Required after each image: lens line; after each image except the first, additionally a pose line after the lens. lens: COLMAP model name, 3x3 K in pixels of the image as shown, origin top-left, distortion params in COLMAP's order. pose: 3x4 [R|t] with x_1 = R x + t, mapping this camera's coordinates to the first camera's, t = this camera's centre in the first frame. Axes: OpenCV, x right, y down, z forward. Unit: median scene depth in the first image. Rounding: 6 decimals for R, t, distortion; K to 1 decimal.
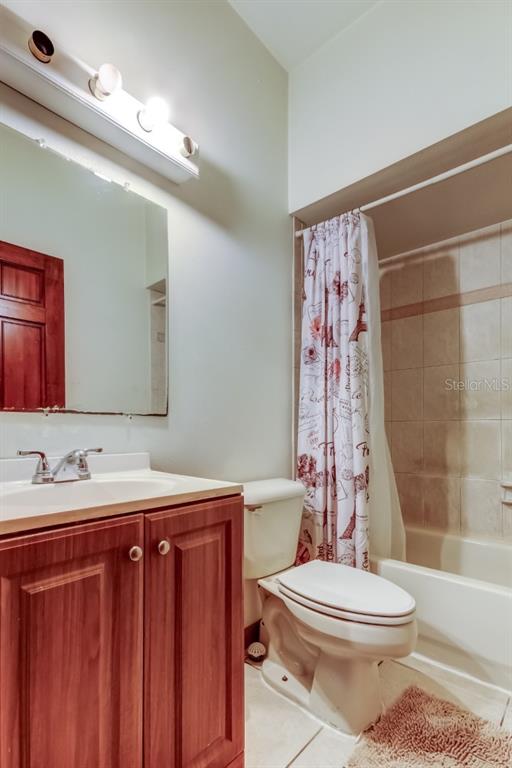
lens RADIAL K [[369.4, 0, 249.0], [0, 369.4, 425.4], [0, 0, 1]] dist [0.016530, 0.000246]
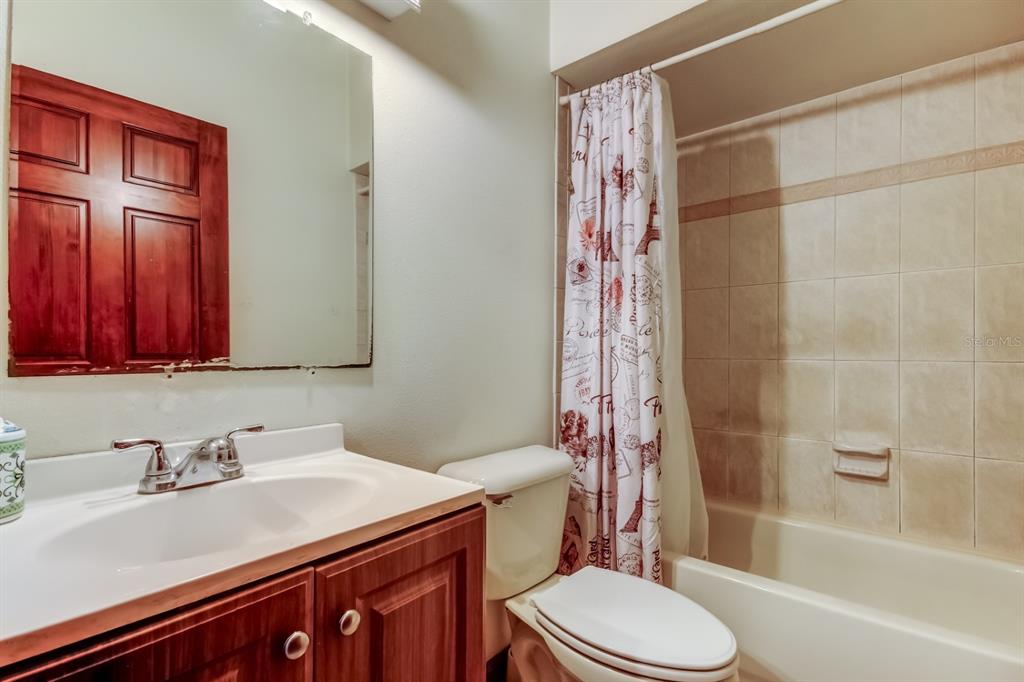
lens RADIAL K [[474.5, 0, 513.2], [0, 474.5, 348.7], [0, 0, 1]] dist [0.017292, 0.000155]
pose [[0.998945, 0.004050, 0.045735, -0.003336], [-0.004117, 0.999991, 0.001368, -0.045239], [-0.045729, -0.001555, 0.998953, 0.099323]]
